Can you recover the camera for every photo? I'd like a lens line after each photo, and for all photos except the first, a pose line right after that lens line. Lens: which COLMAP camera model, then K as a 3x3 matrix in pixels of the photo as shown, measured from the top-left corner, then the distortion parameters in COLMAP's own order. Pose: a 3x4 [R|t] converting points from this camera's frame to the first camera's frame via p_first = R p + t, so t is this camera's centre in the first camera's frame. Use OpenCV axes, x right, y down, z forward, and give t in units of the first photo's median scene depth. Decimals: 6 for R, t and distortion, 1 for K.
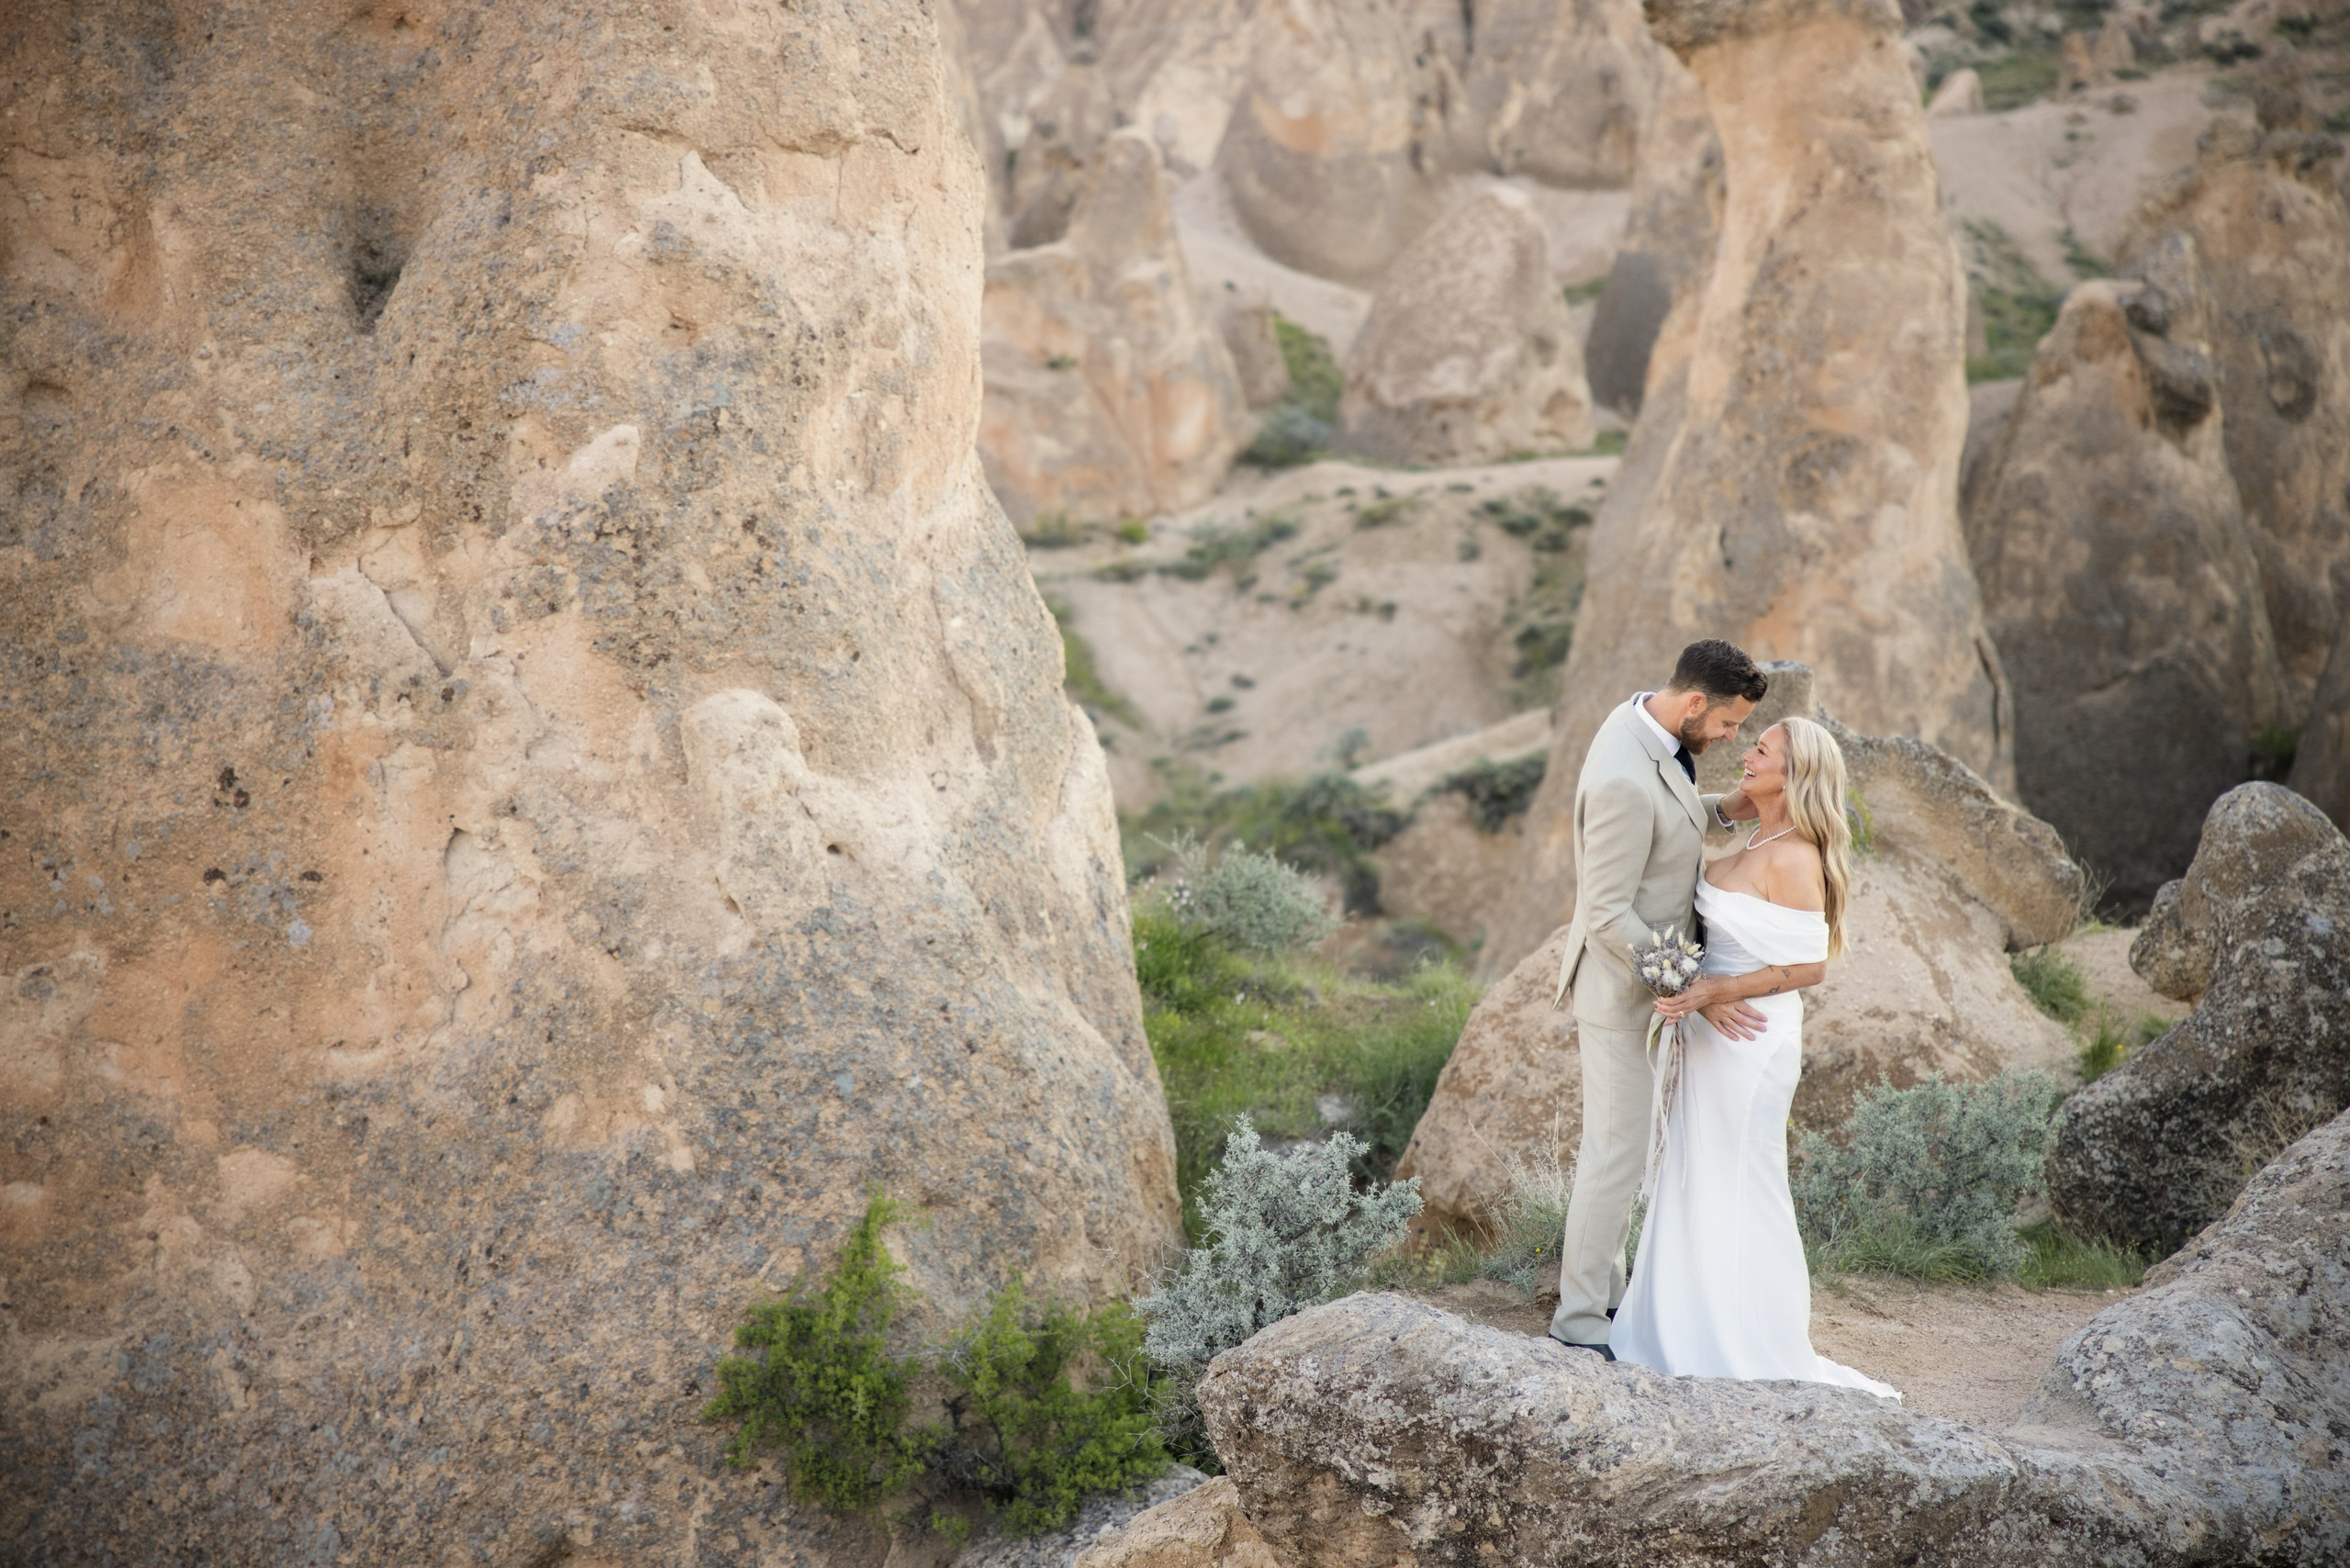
lens RADIAL K [[4315.6, 0, 1170.1], [0, 4315.6, 766.6], [0, 0, 1]] dist [0.042185, 0.000000]
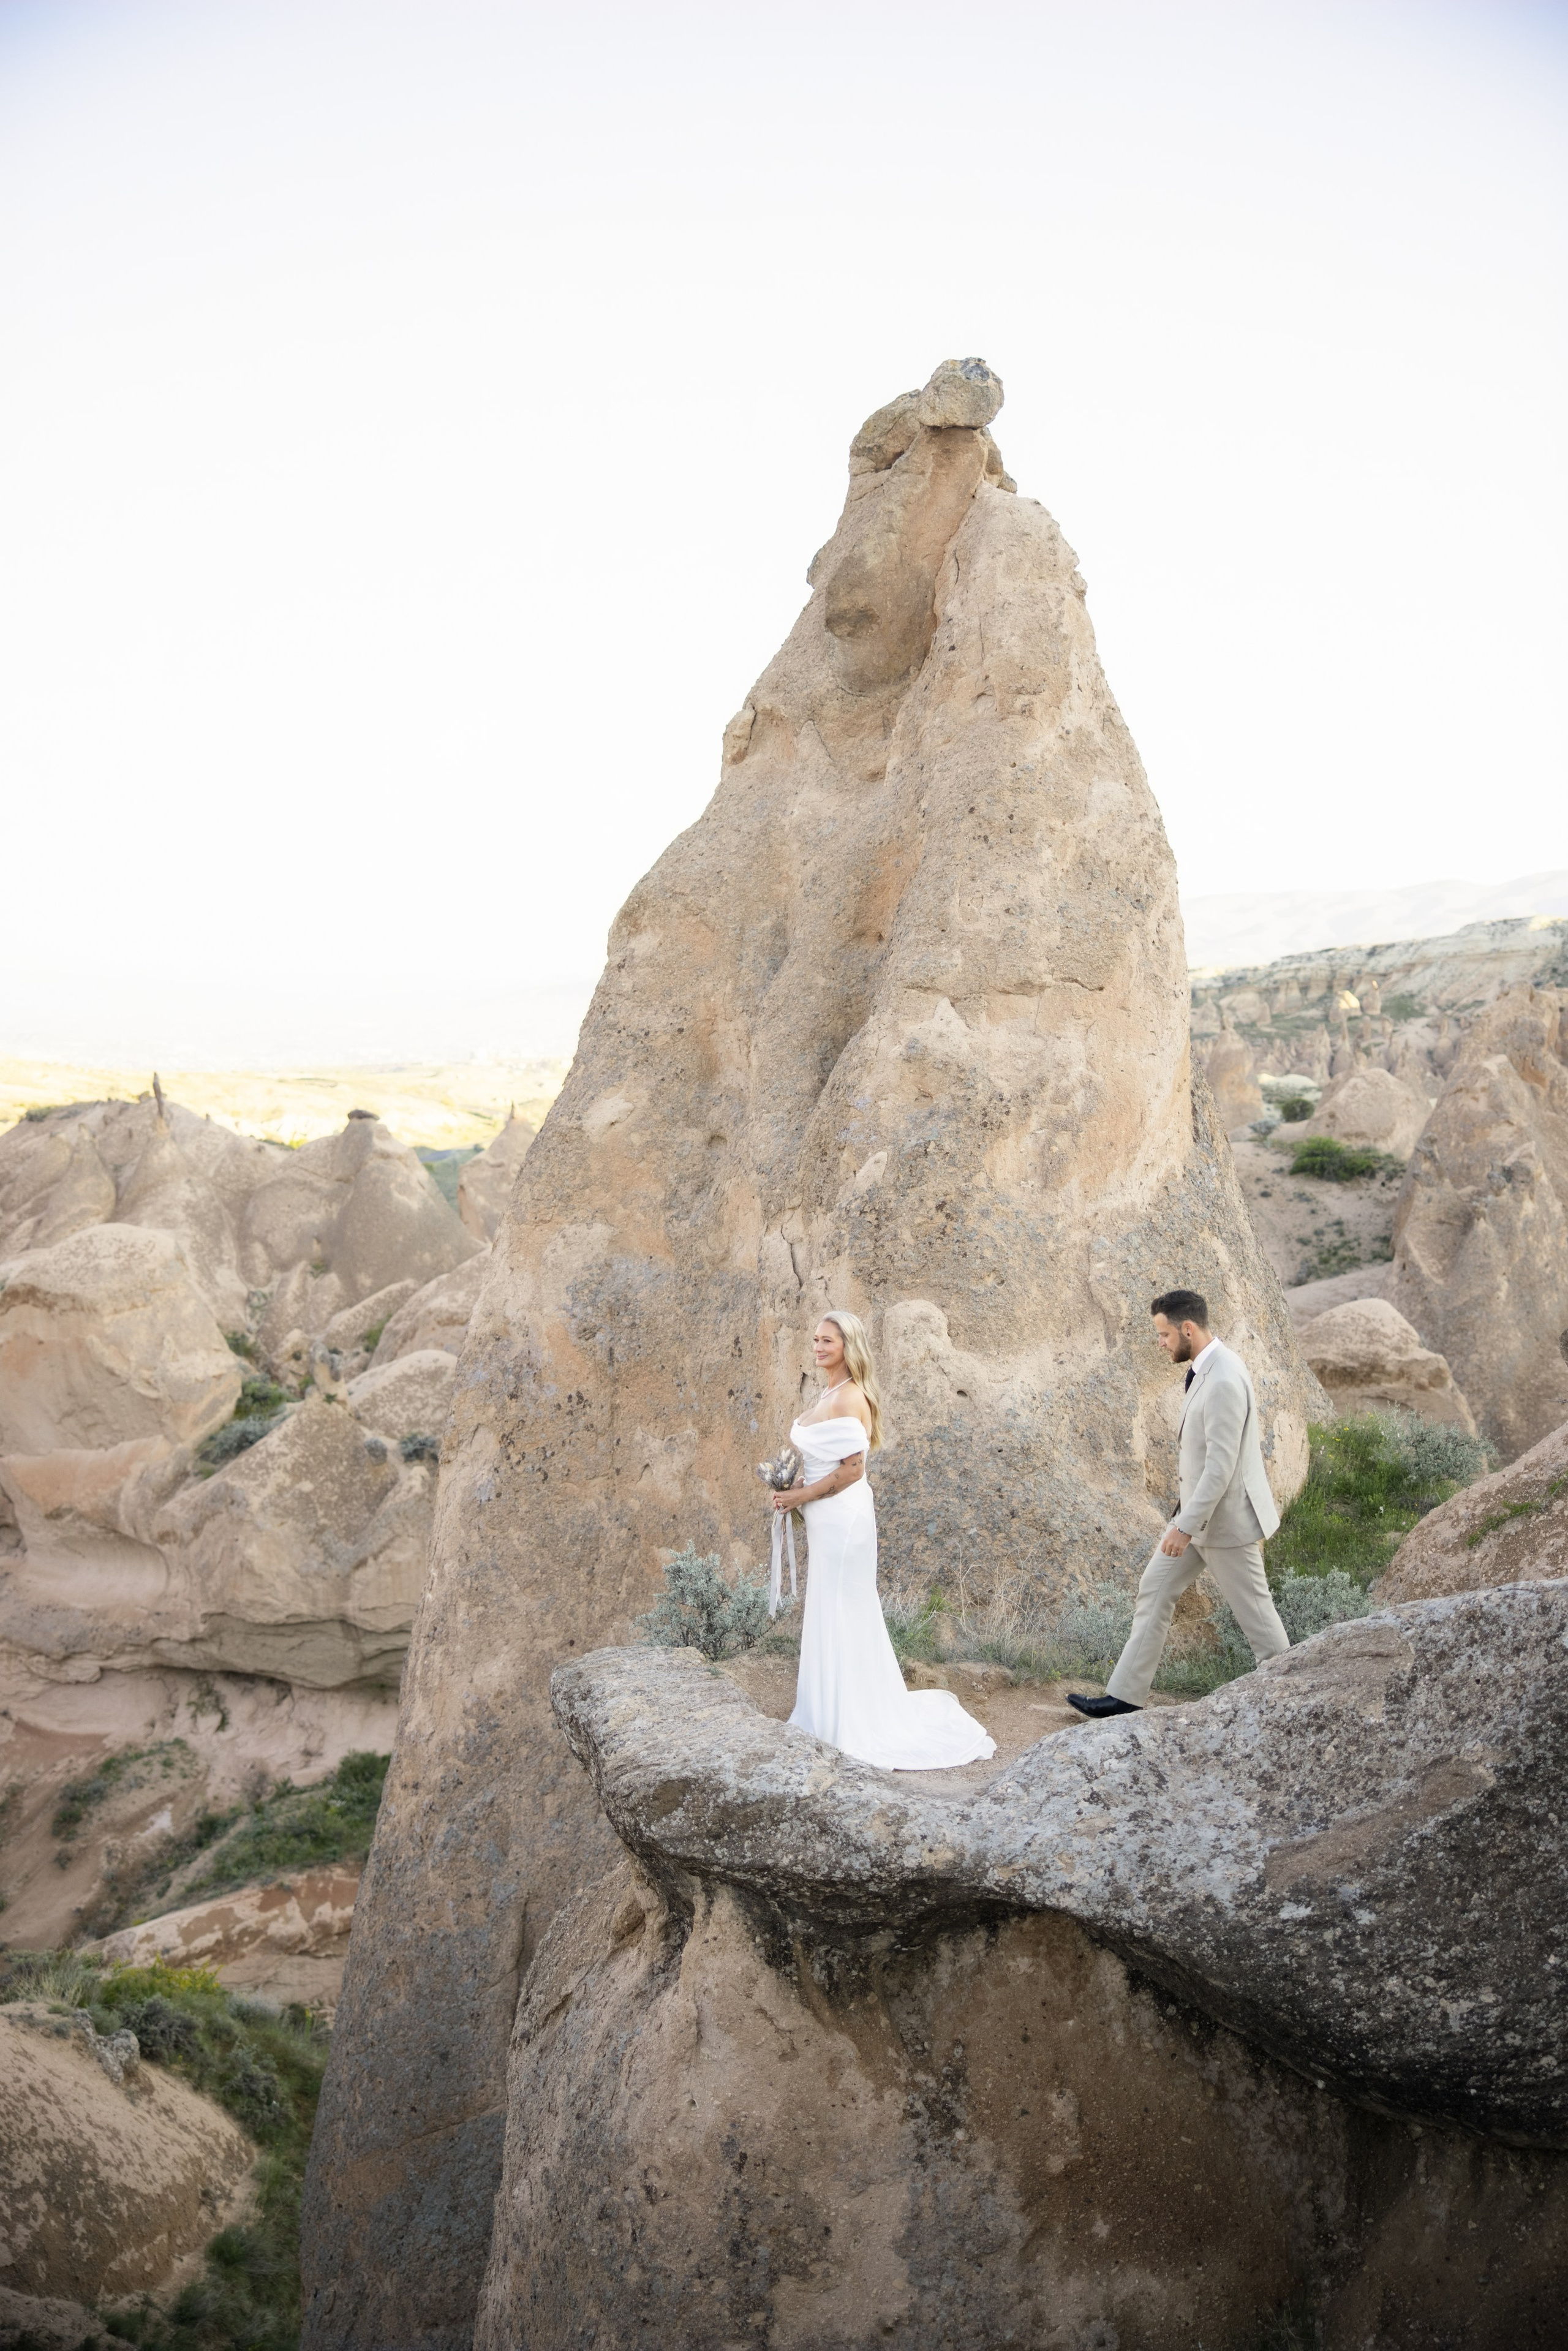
lens RADIAL K [[2484.6, 0, 768.7], [0, 2484.6, 1174.7], [0, 0, 1]] dist [0.006069, 0.000000]
pose [[0.738575, -0.012748, -0.674051, 0.529801], [-0.038658, 0.997375, -0.061221, -0.004246], [0.673063, 0.071274, 0.736143, 0.204250]]
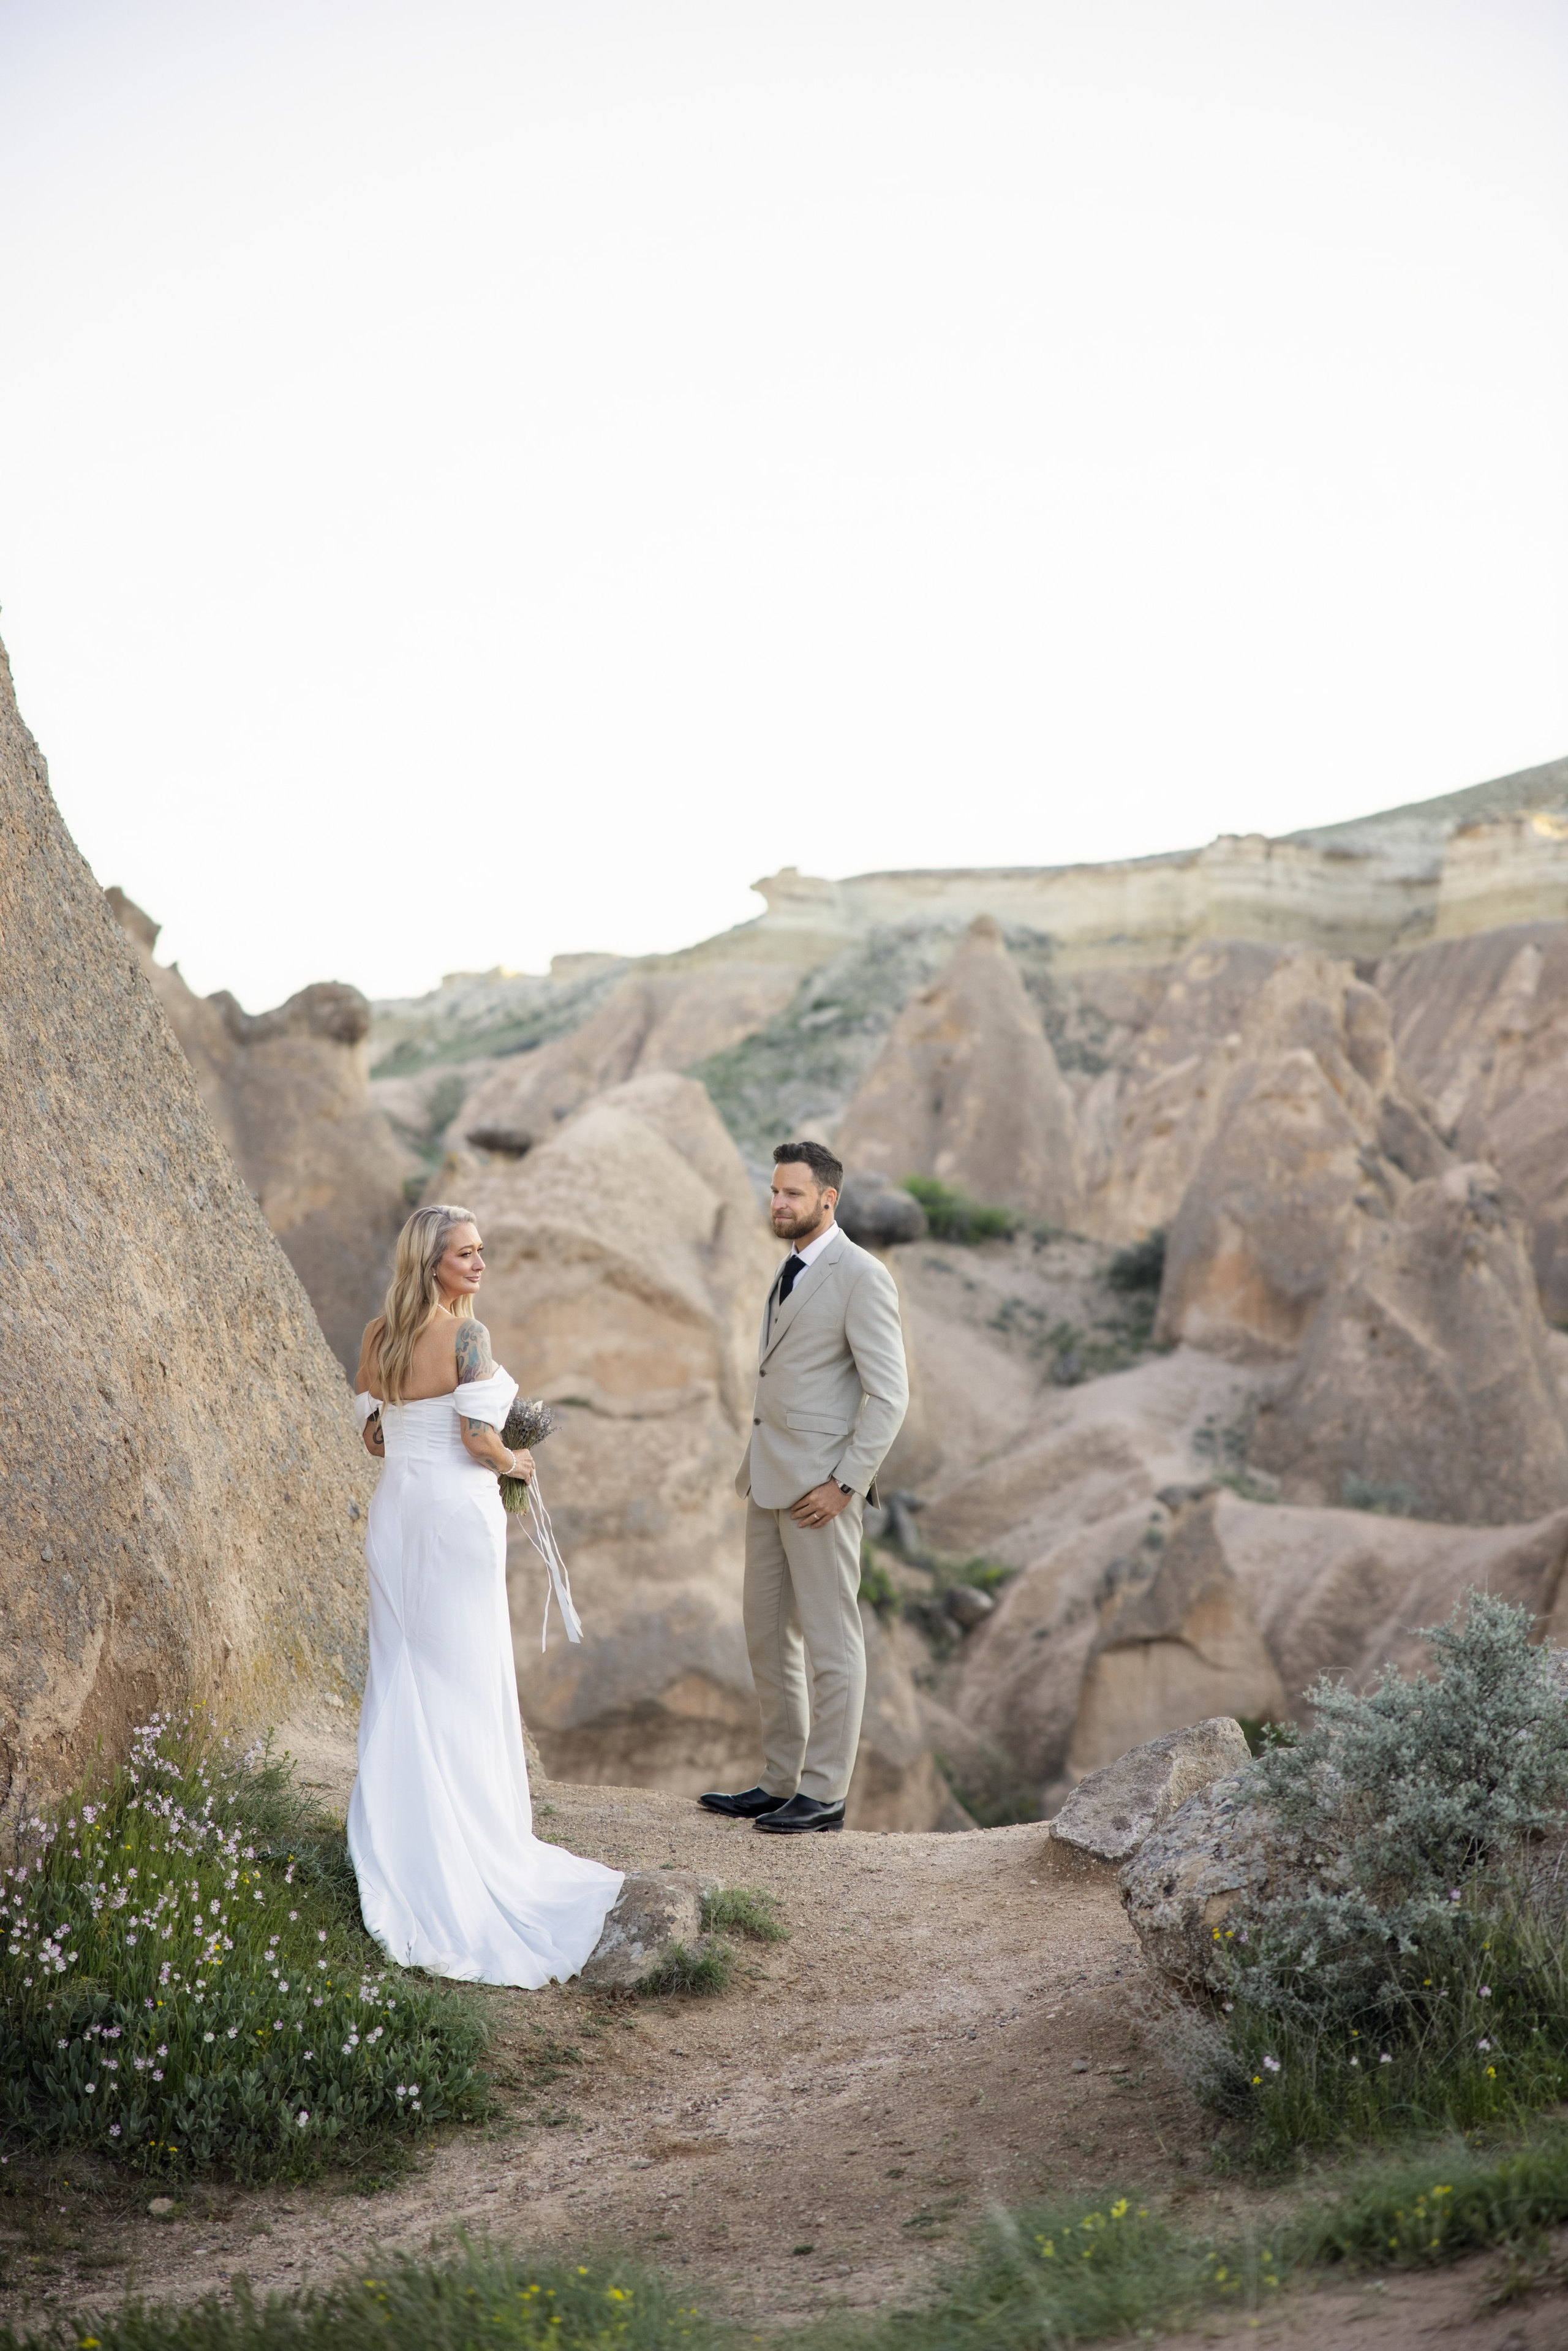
lens RADIAL K [[4466.9, 0, 779.6], [0, 4466.9, 1173.1], [0, 0, 1]] dist [0.041758, 0.000000]
pose [[0.997736, -0.010049, -0.066491, -1.927396], [-0.000542, 0.987537, -0.157385, 0.483297], [0.067244, 0.157065, 0.985296, -1.046958]]
